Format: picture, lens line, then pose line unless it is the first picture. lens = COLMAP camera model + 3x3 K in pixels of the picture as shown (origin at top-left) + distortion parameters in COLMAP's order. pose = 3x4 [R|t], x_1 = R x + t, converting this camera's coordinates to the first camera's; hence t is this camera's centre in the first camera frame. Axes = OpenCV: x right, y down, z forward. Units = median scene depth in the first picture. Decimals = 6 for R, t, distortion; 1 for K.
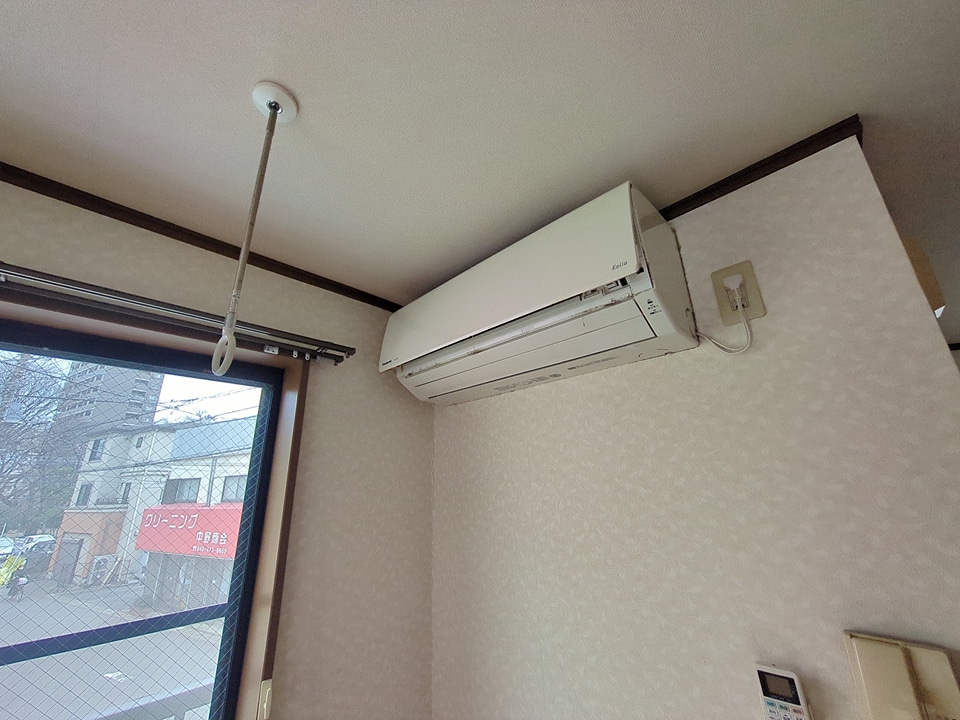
lens RADIAL K [[378.6, 0, 480.0], [0, 378.6, 360.0], [0, 0, 1]] dist [0.000177, 0.000002]
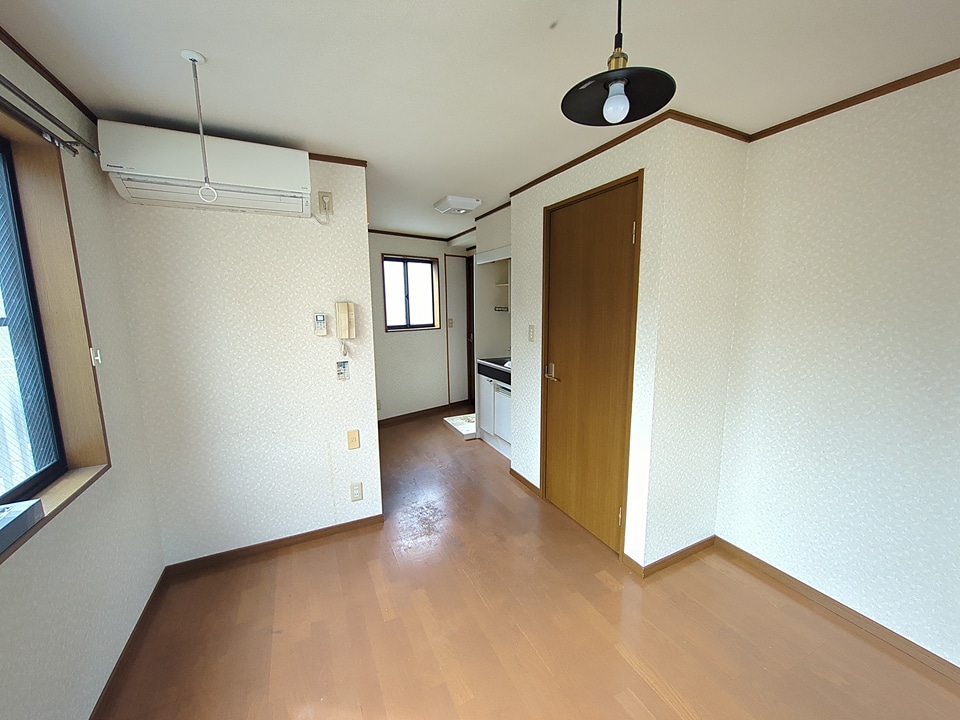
lens RADIAL K [[378.6, 0, 480.0], [0, 378.6, 360.0], [0, 0, 1]] dist [0.000177, 0.000002]
pose [[0.348758, -0.114011, 0.930252, -1.735685], [-0.293968, 0.929175, 0.224089, -0.058248], [-0.889916, -0.351617, 0.290542, -1.304512]]
